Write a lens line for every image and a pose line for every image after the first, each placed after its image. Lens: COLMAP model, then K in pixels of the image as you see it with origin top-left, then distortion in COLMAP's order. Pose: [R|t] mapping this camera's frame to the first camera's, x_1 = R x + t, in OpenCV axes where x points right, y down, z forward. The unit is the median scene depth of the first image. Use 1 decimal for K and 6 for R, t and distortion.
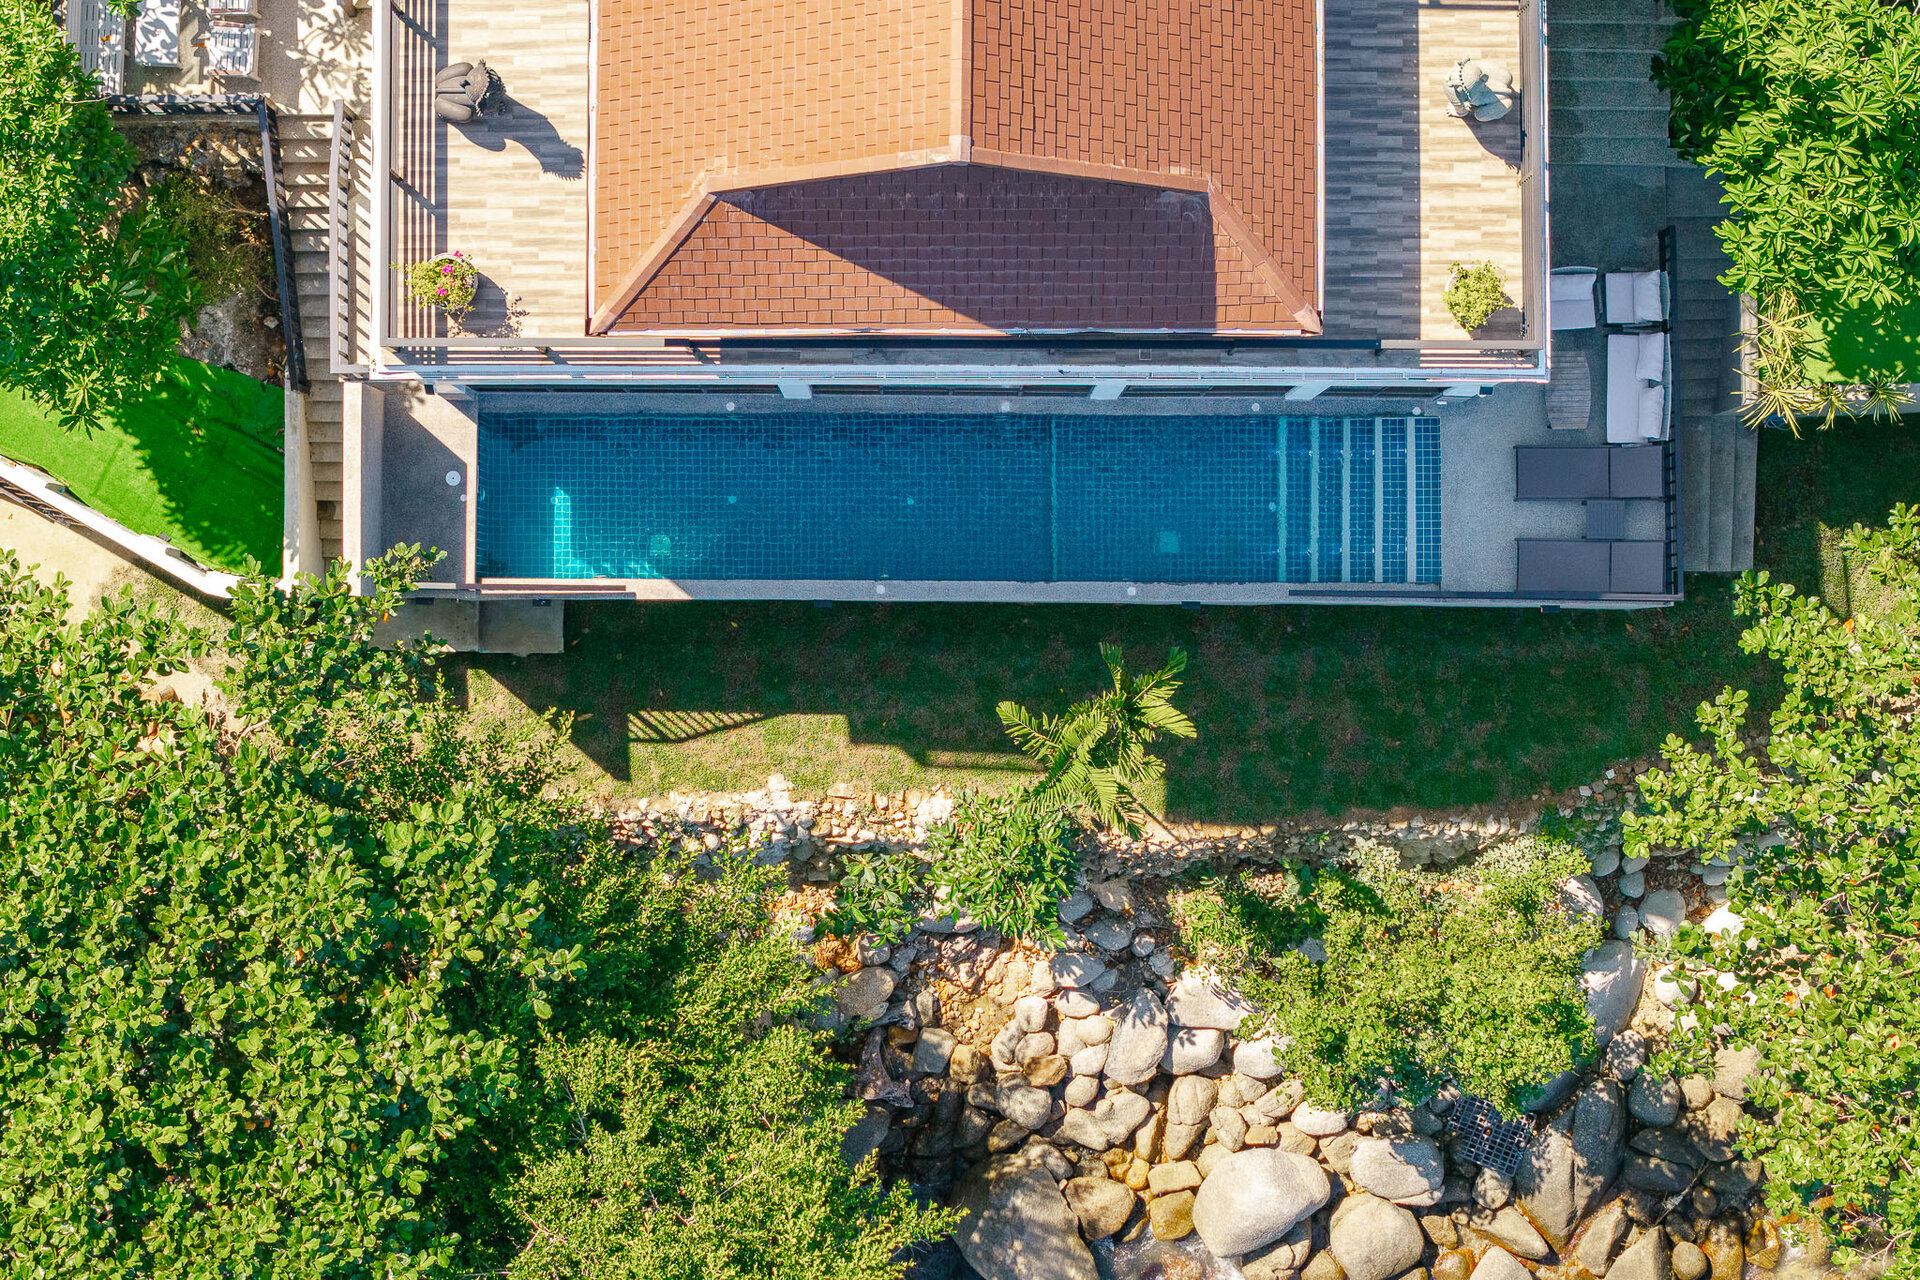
lens RADIAL K [[3822.1, 0, 962.5], [0, 3822.1, 704.5], [0, 0, 1]] dist [-0.147787, 0.000000]
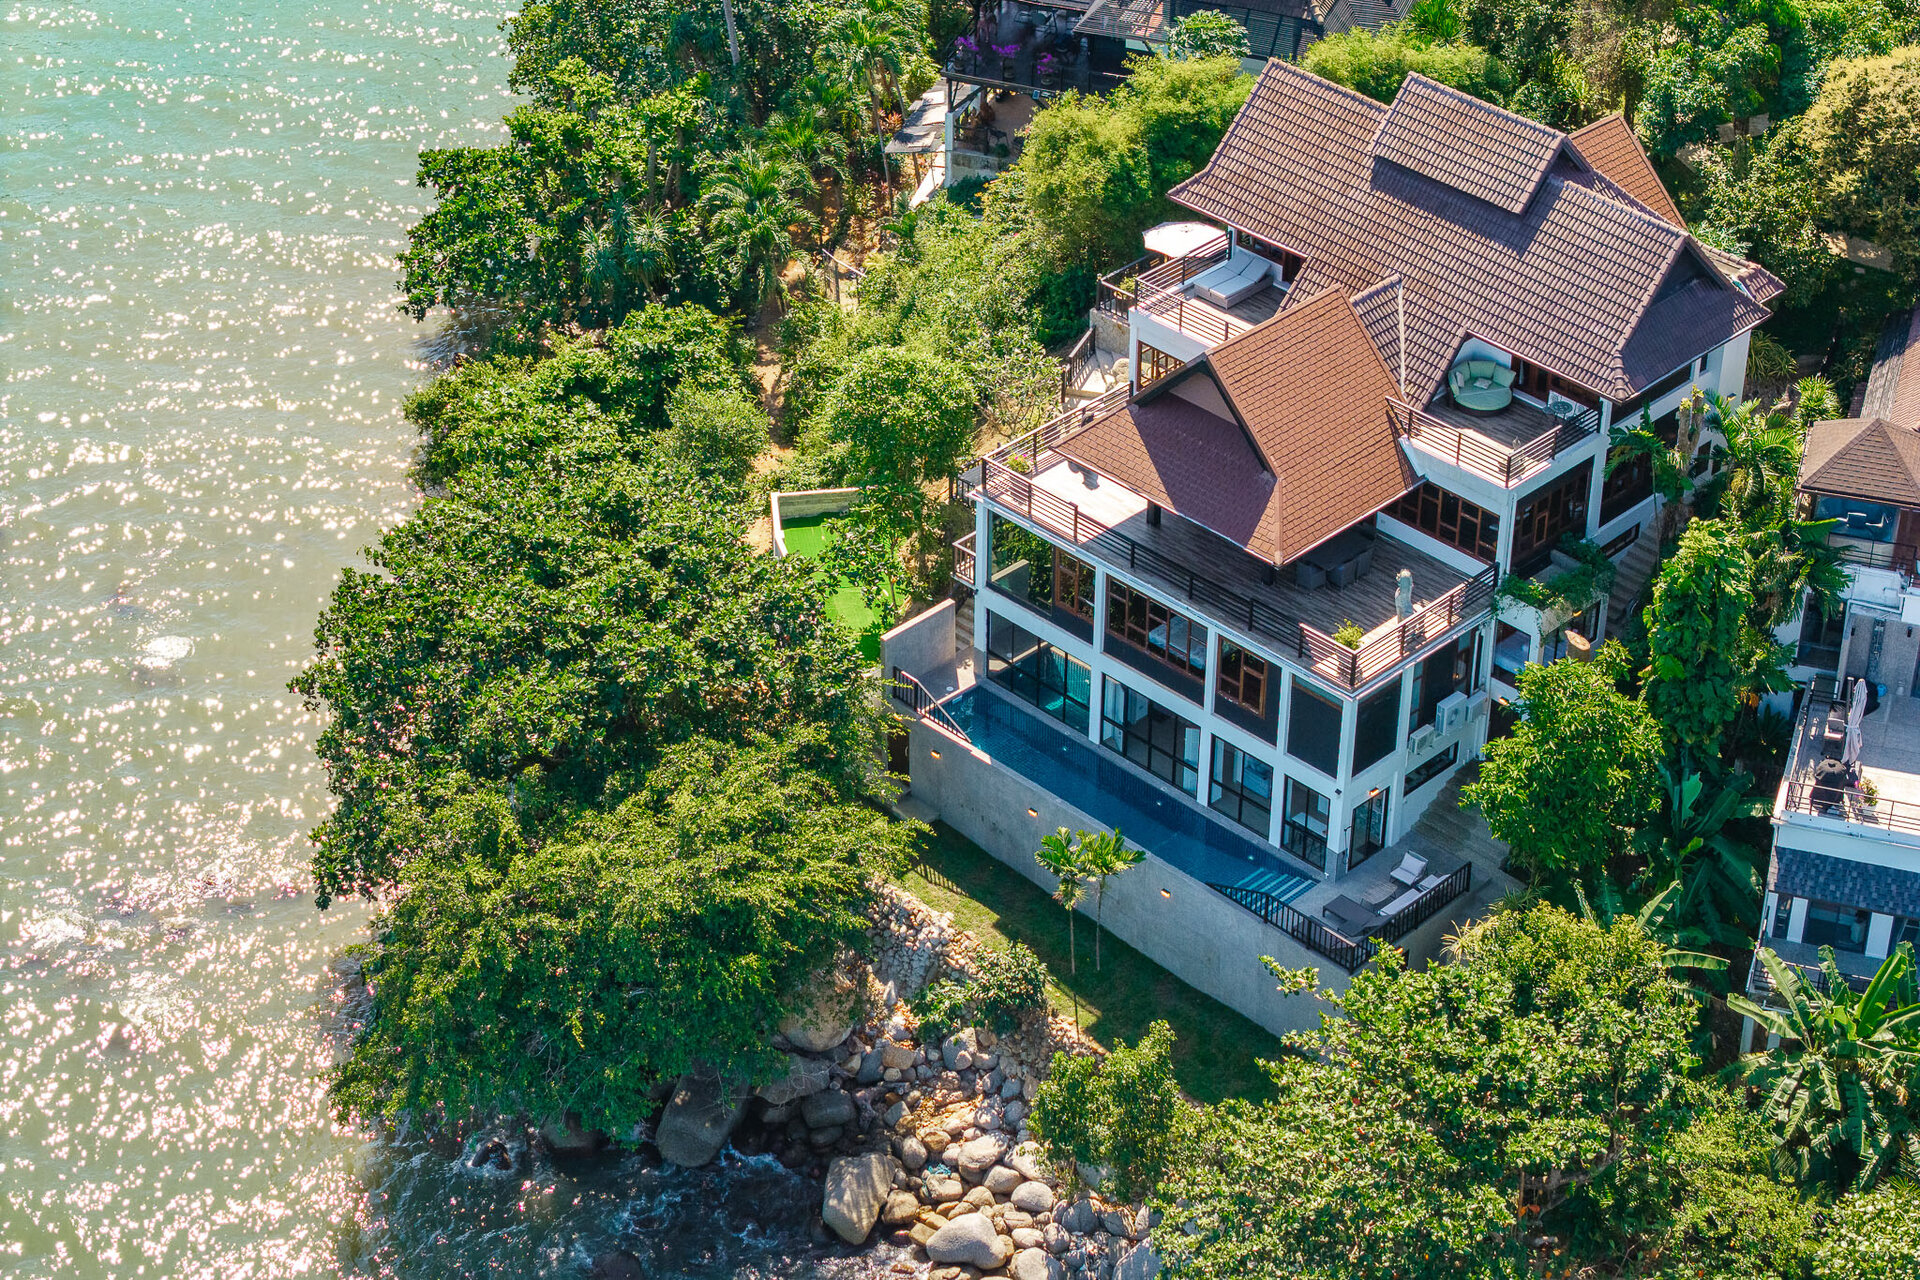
lens RADIAL K [[3822.1, 0, 961.8], [0, 3822.1, 633.5], [0, 0, 1]] dist [-0.147787, 0.000000]
pose [[0.706759, 0.396903, -0.585628, 1.157425], [-0.707437, 0.390697, -0.588972, 1.232748], [-0.004961, 0.830556, 0.556912, -0.226226]]
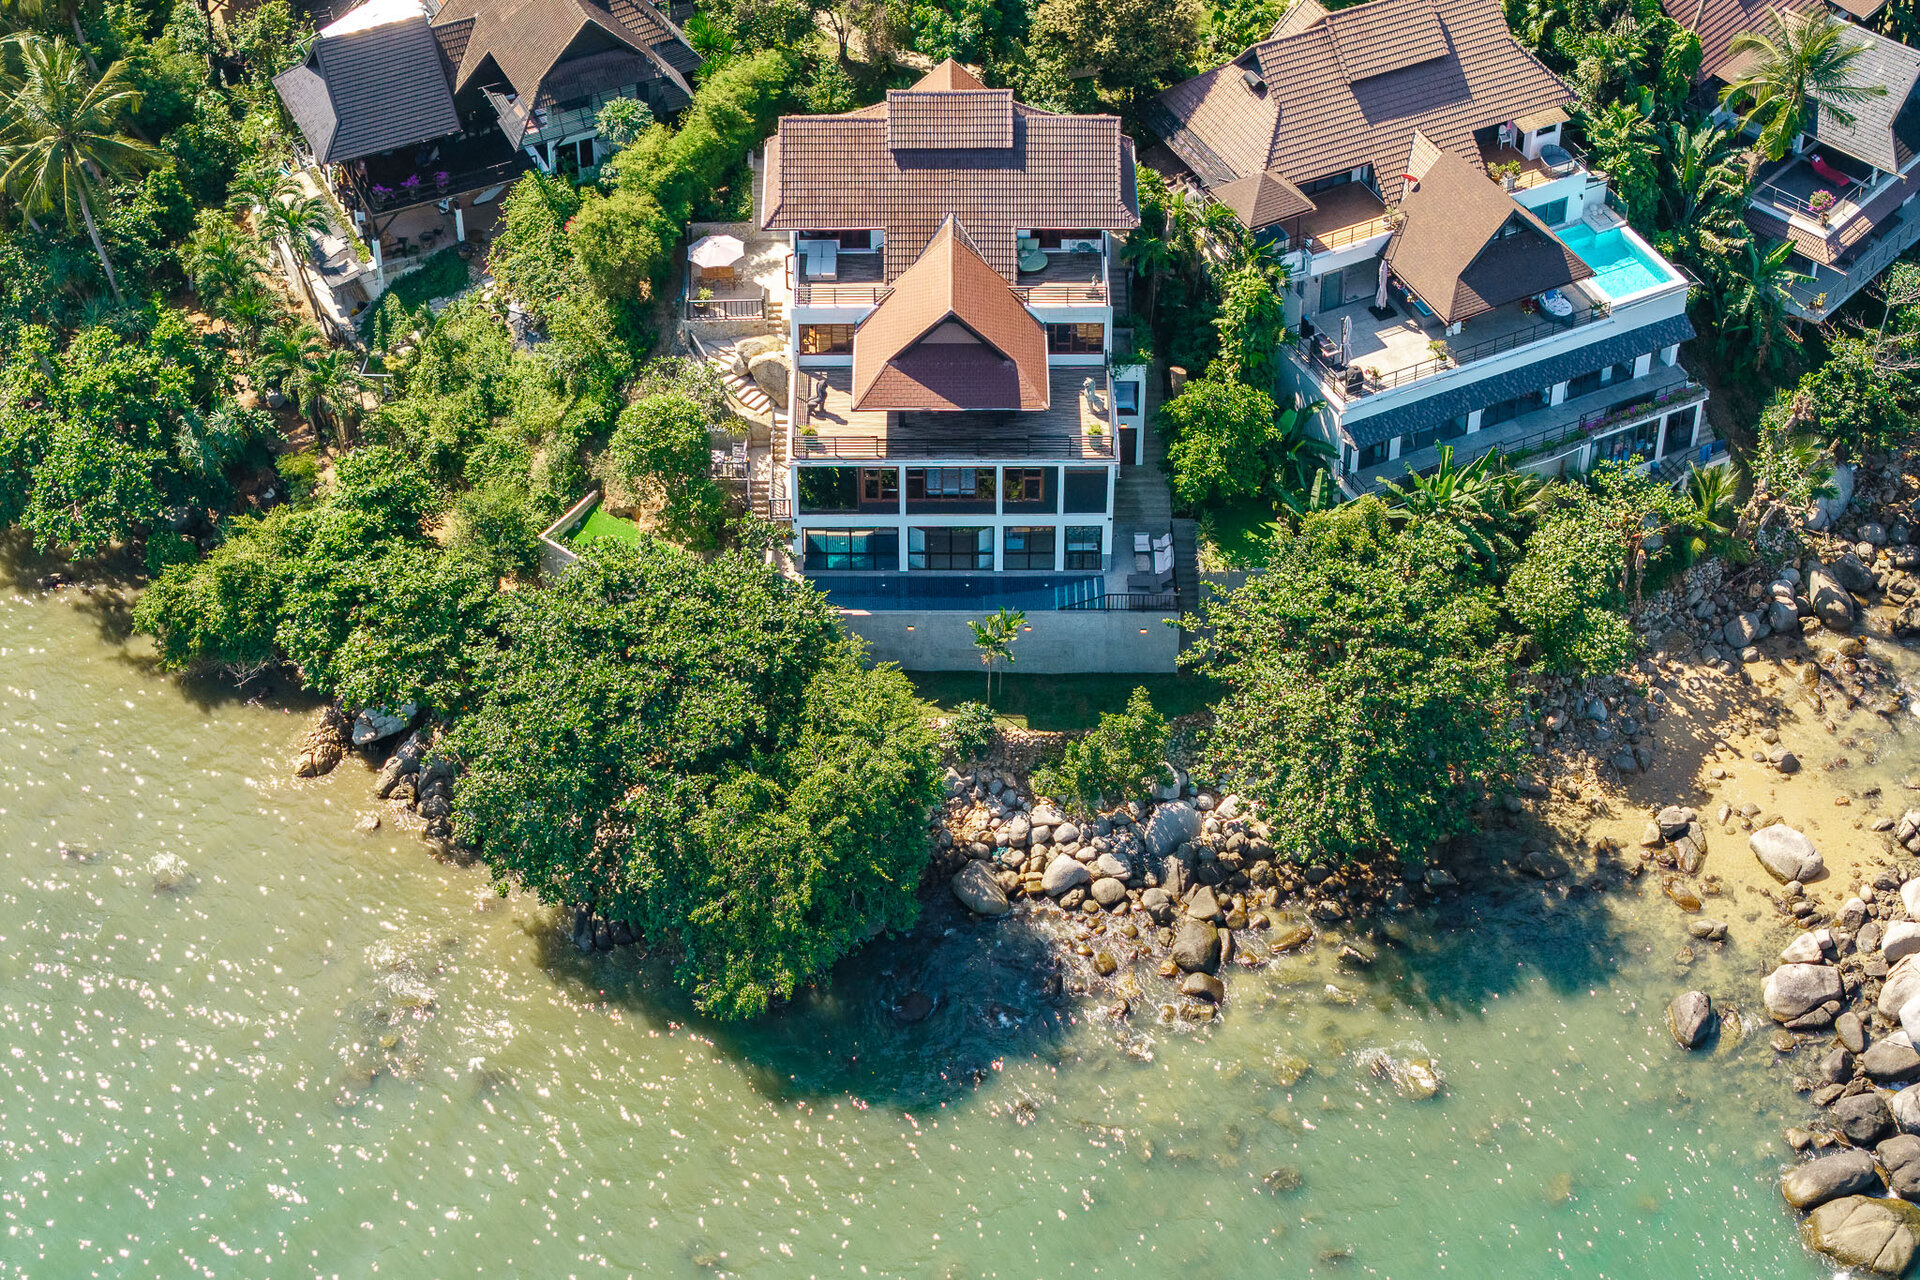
lens RADIAL K [[3822.1, 0, 960.2], [0, 3822.1, 641.0], [0, 0, 1]] dist [-0.147787, 0.000000]
pose [[0.999975, -0.006431, 0.002944, -0.005942], [0.006443, 0.656453, -0.754339, 2.495361], [0.002918, 0.754339, 0.656478, -1.120305]]
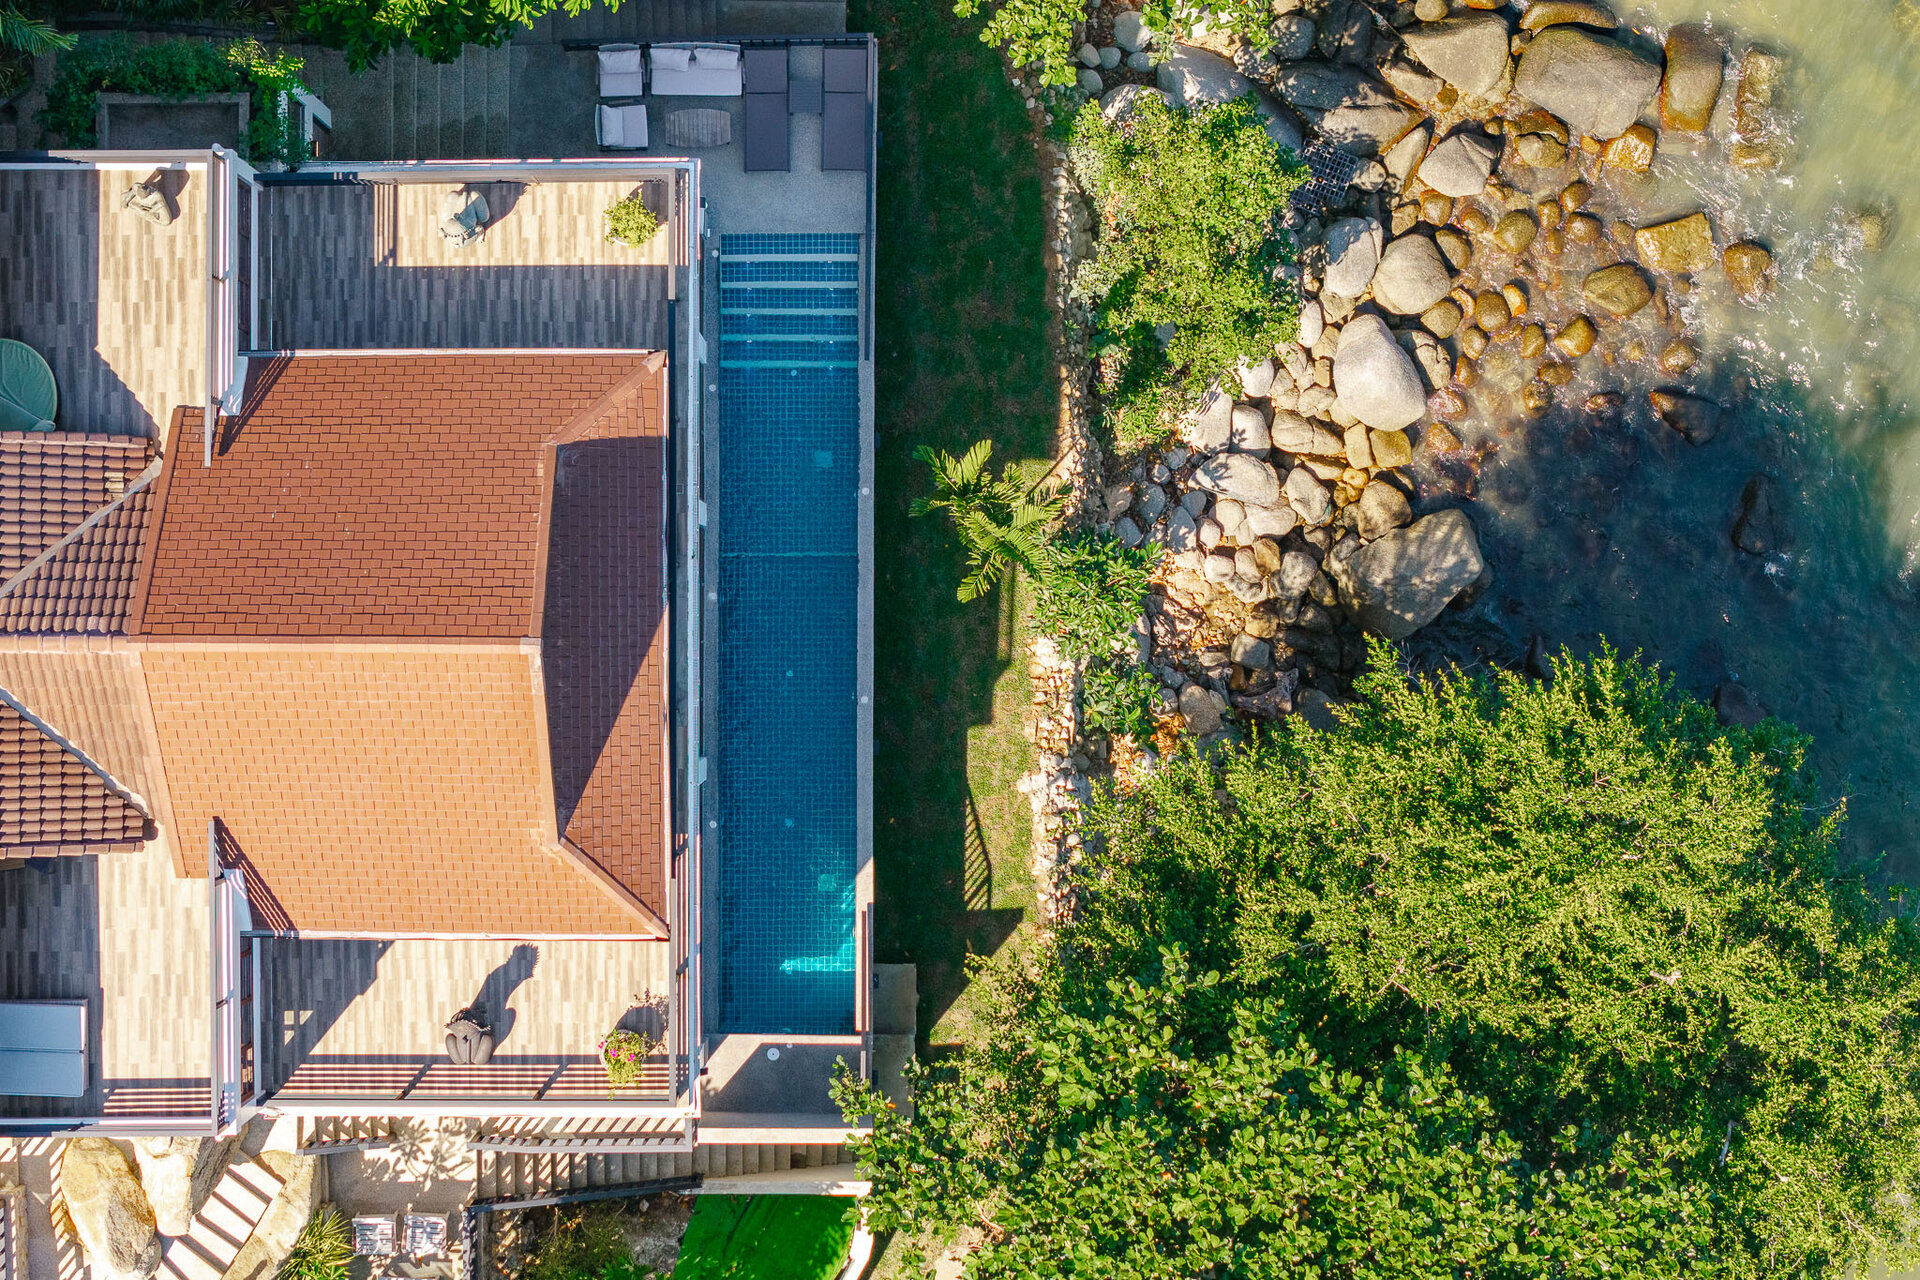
lens RADIAL K [[3822.1, 0, 922.7], [0, 3822.1, 681.0], [0, 0, 1]] dist [-0.147787, 0.000000]
pose [[-0.001027, -0.999699, -0.024529, 0.014689], [0.999997, -0.000975, -0.002097, -0.009673], [0.002073, -0.024531, 0.999697, -0.213269]]
